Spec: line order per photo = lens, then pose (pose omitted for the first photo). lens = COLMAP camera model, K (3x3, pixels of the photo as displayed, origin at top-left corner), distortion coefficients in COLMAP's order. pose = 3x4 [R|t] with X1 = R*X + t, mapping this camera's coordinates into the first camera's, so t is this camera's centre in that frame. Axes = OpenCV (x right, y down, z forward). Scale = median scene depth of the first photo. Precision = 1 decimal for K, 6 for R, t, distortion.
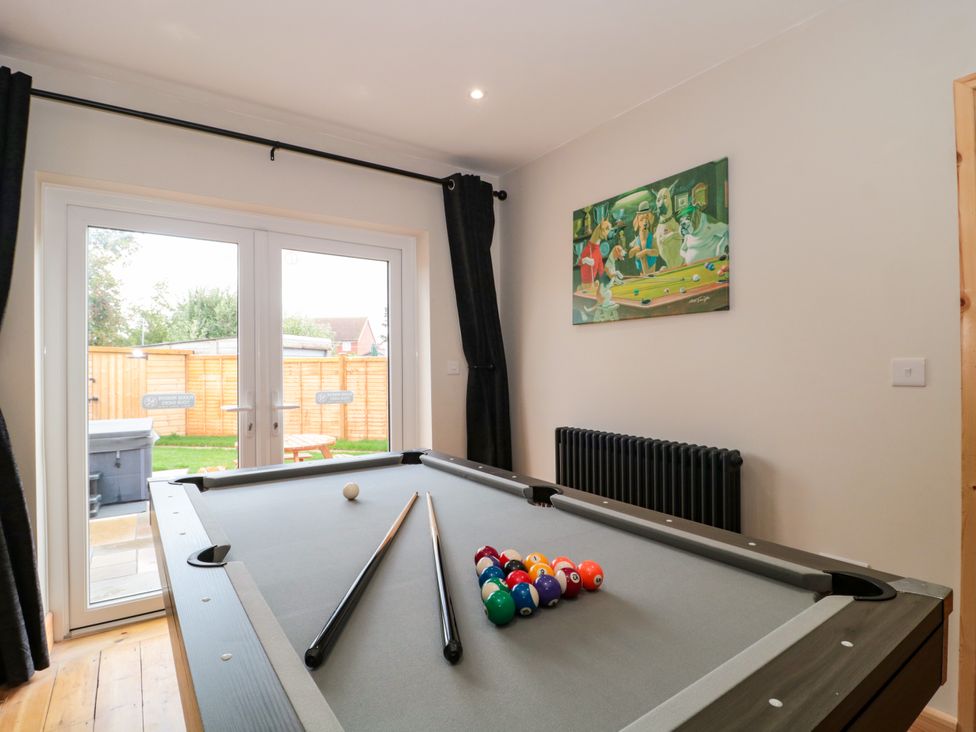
lens RADIAL K [[506.1, 0, 484.5], [0, 506.1, 363.8], [0, 0, 1]] dist [0.002277, -0.017034]
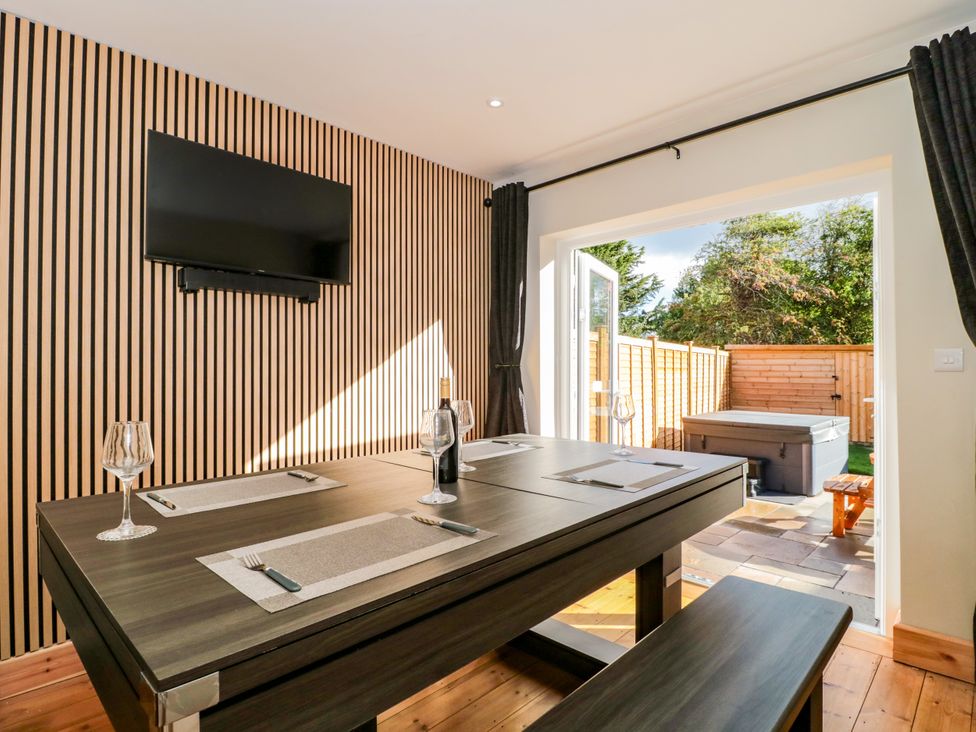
lens RADIAL K [[519.7, 0, 489.3], [0, 519.7, 362.4], [0, 0, 1]] dist [-0.000005, -0.014513]
pose [[0.186614, -0.005420, -0.982418, 0.545169], [0.003854, 0.999981, -0.004784, 0.013410], [0.982426, -0.002894, 0.186632, 0.430236]]
